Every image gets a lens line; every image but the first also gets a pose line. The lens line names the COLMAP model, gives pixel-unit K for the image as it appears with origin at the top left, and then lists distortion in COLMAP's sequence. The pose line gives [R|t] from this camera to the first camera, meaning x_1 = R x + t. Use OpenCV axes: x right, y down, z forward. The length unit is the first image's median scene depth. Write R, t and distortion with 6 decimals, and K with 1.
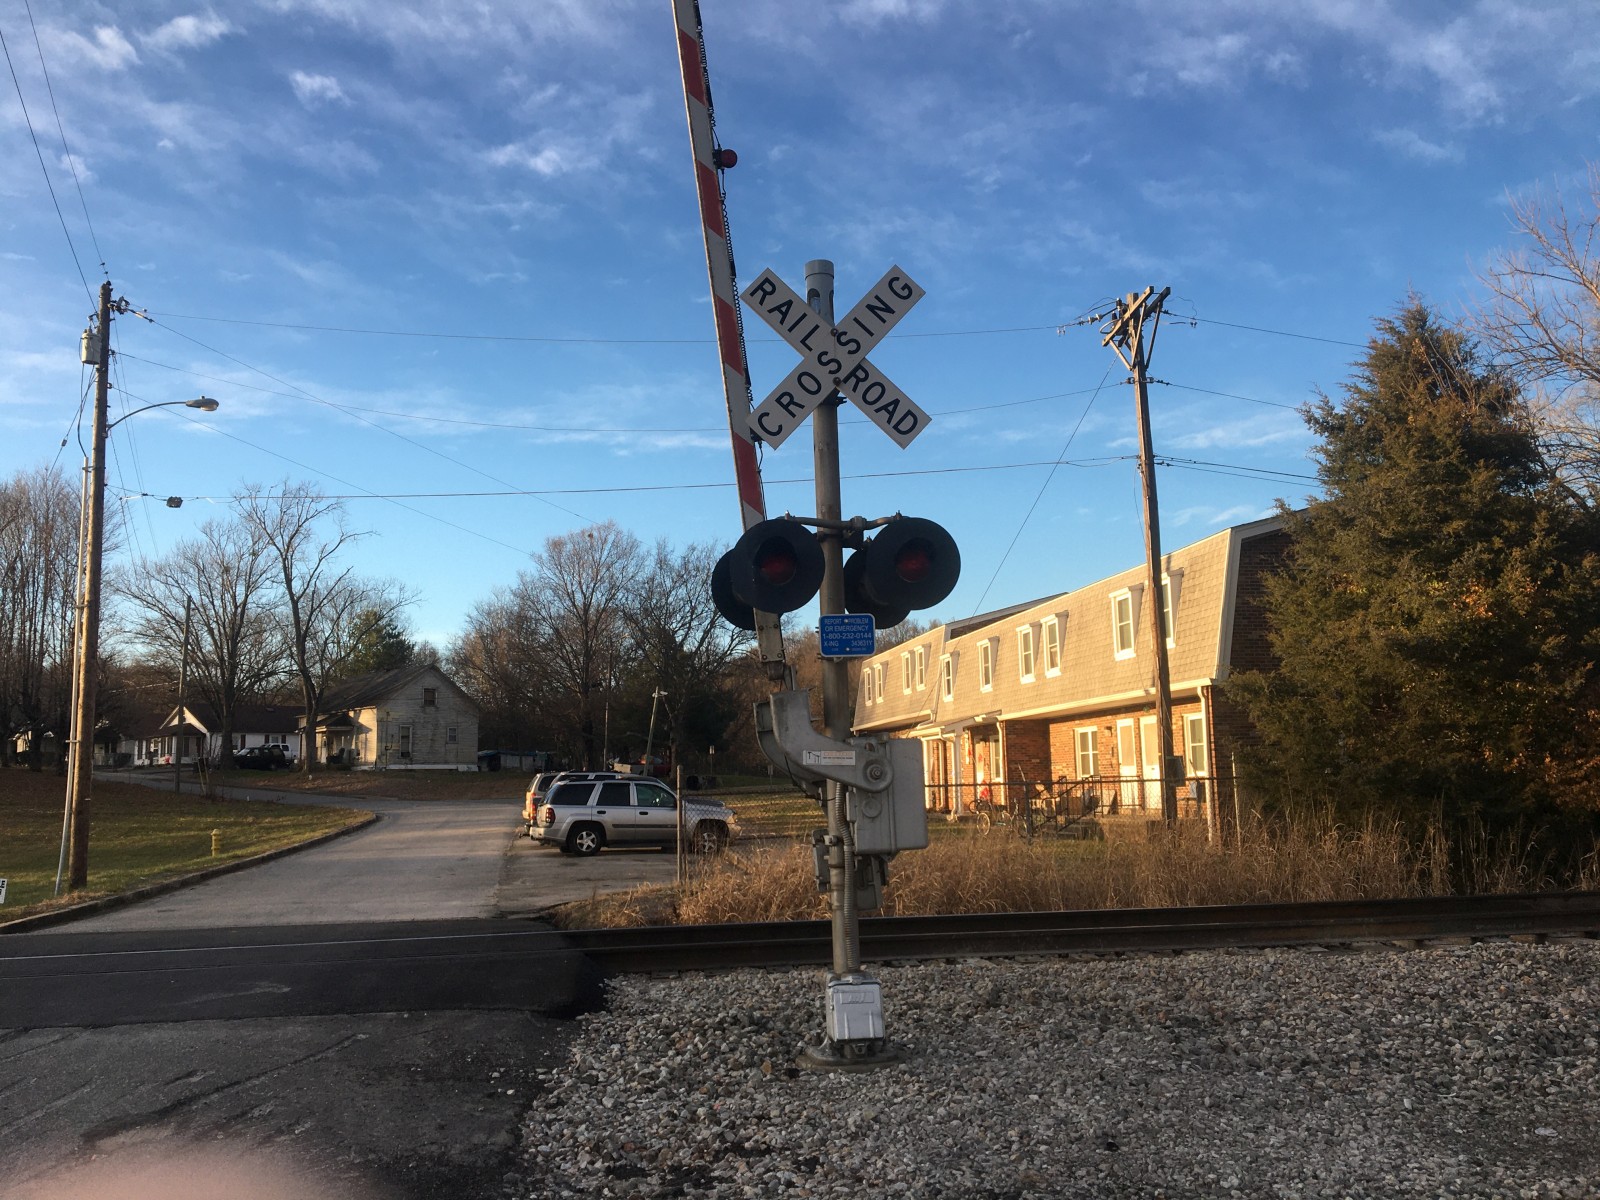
lens RADIAL K [[1344.0, 0, 786.3], [0, 1344.0, 607.9], [0, 0, 1]] dist [0.095659, -0.138445]
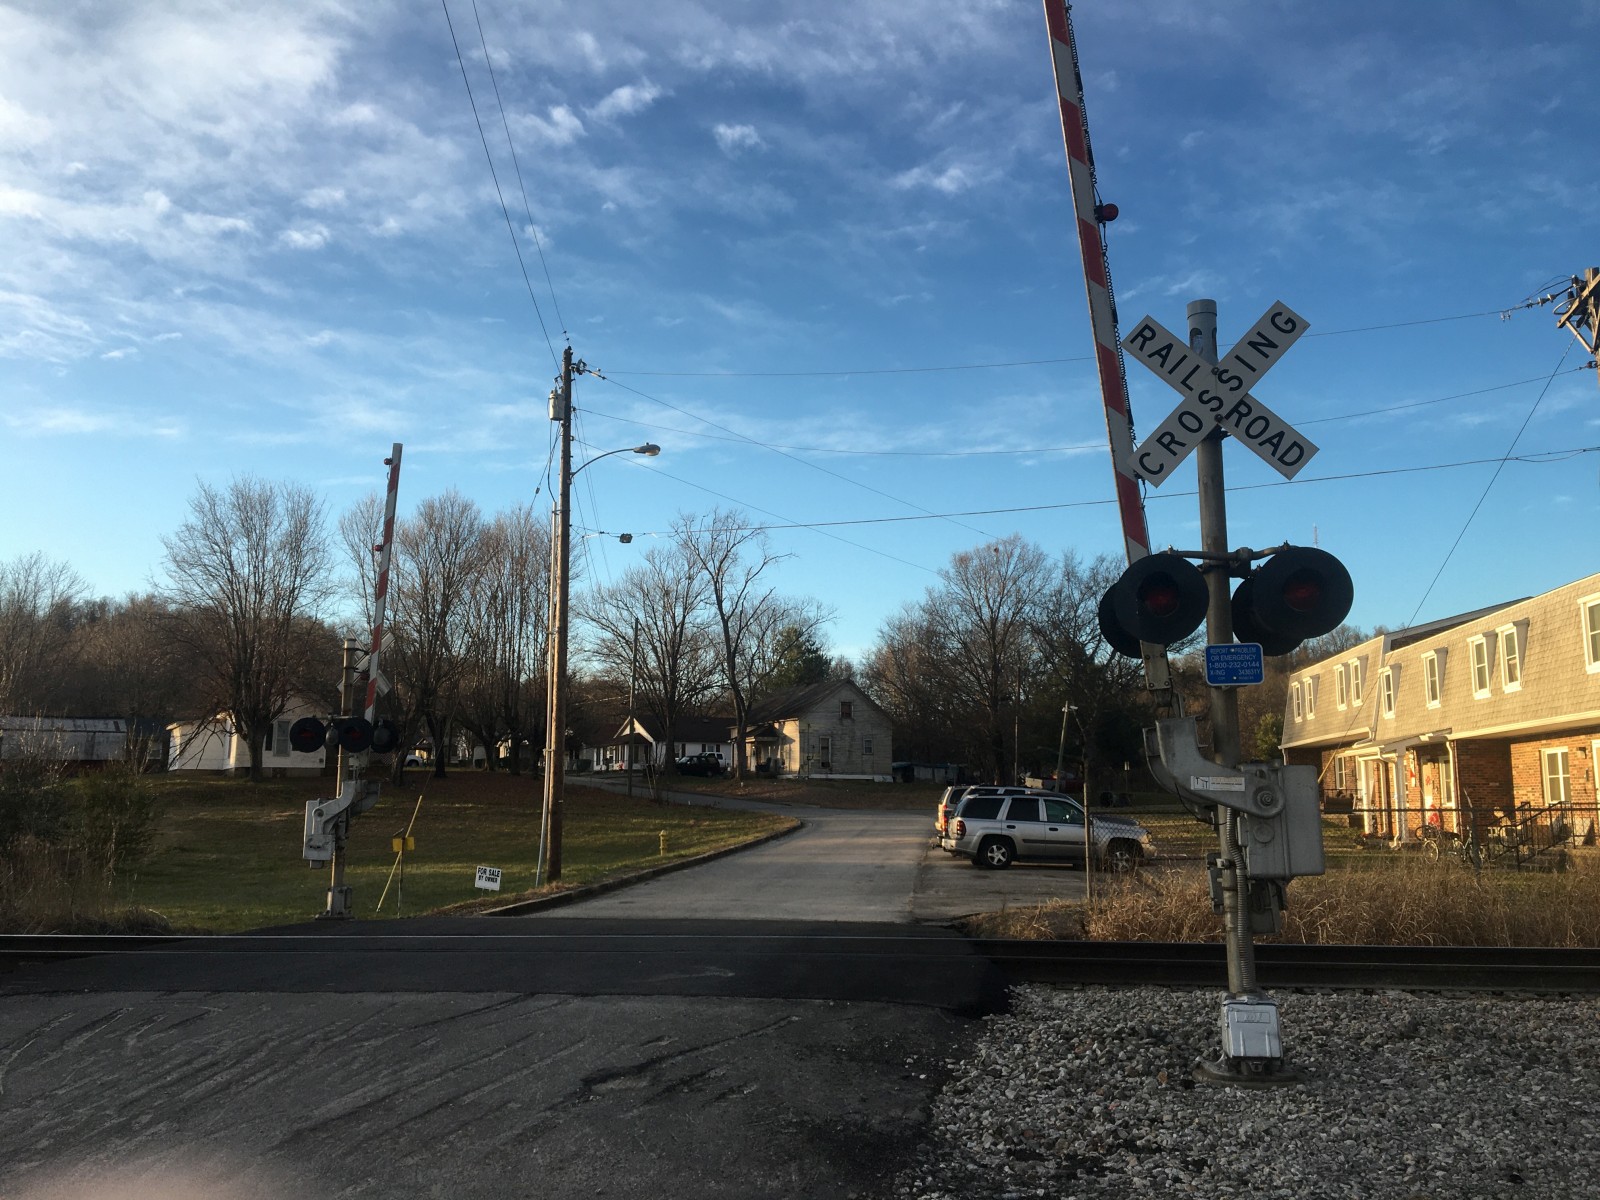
lens RADIAL K [[1344.0, 0, 785.9], [0, 1344.0, 605.2], [0, 0, 1]] dist [0.095659, -0.138445]
pose [[0.954687, -0.021954, -0.296802, 0.002513], [0.018646, 0.999729, -0.013970, -0.001562], [0.297028, 0.007803, 0.954837, -0.008695]]
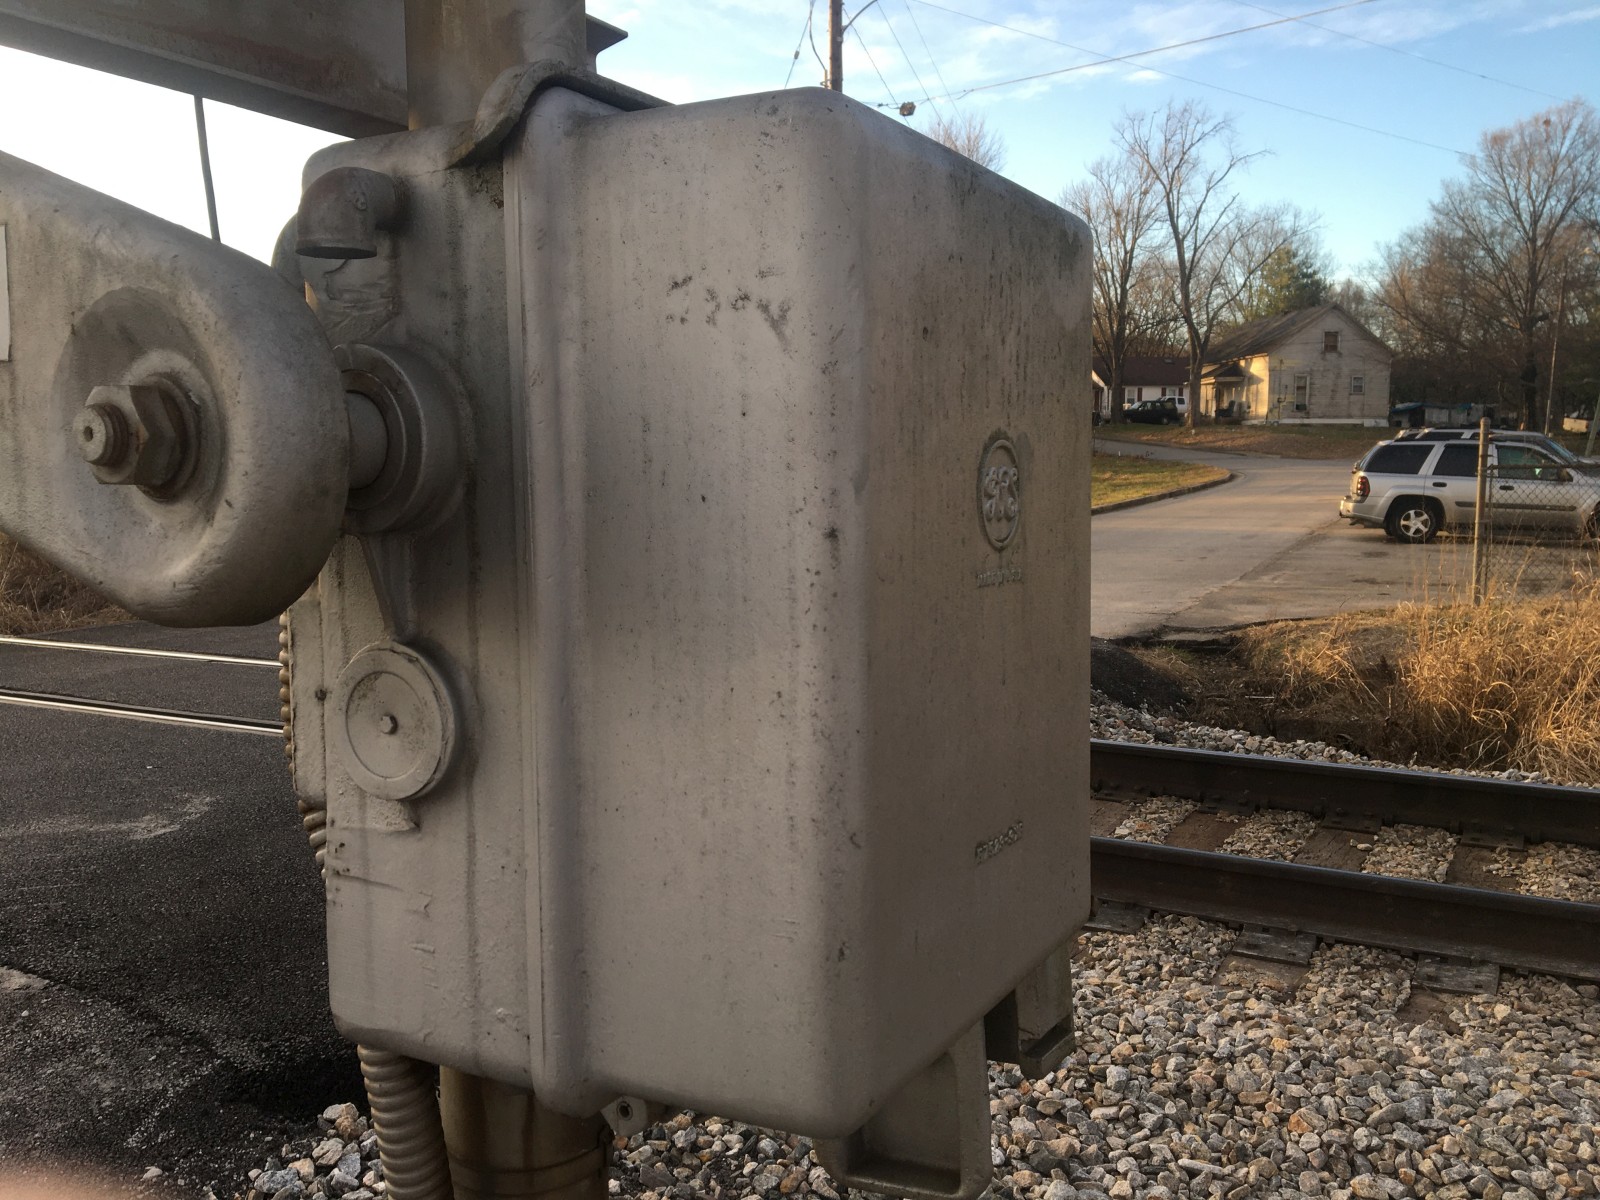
lens RADIAL K [[1344.0, 0, 804.2], [0, 1344.0, 590.3], [0, 0, 1]] dist [0.095659, -0.138445]
pose [[0.791021, 0.077712, -0.606833, 0.015951], [0.068936, 0.974261, 0.214624, 0.011734], [0.607893, -0.211605, 0.765304, 0.096076]]
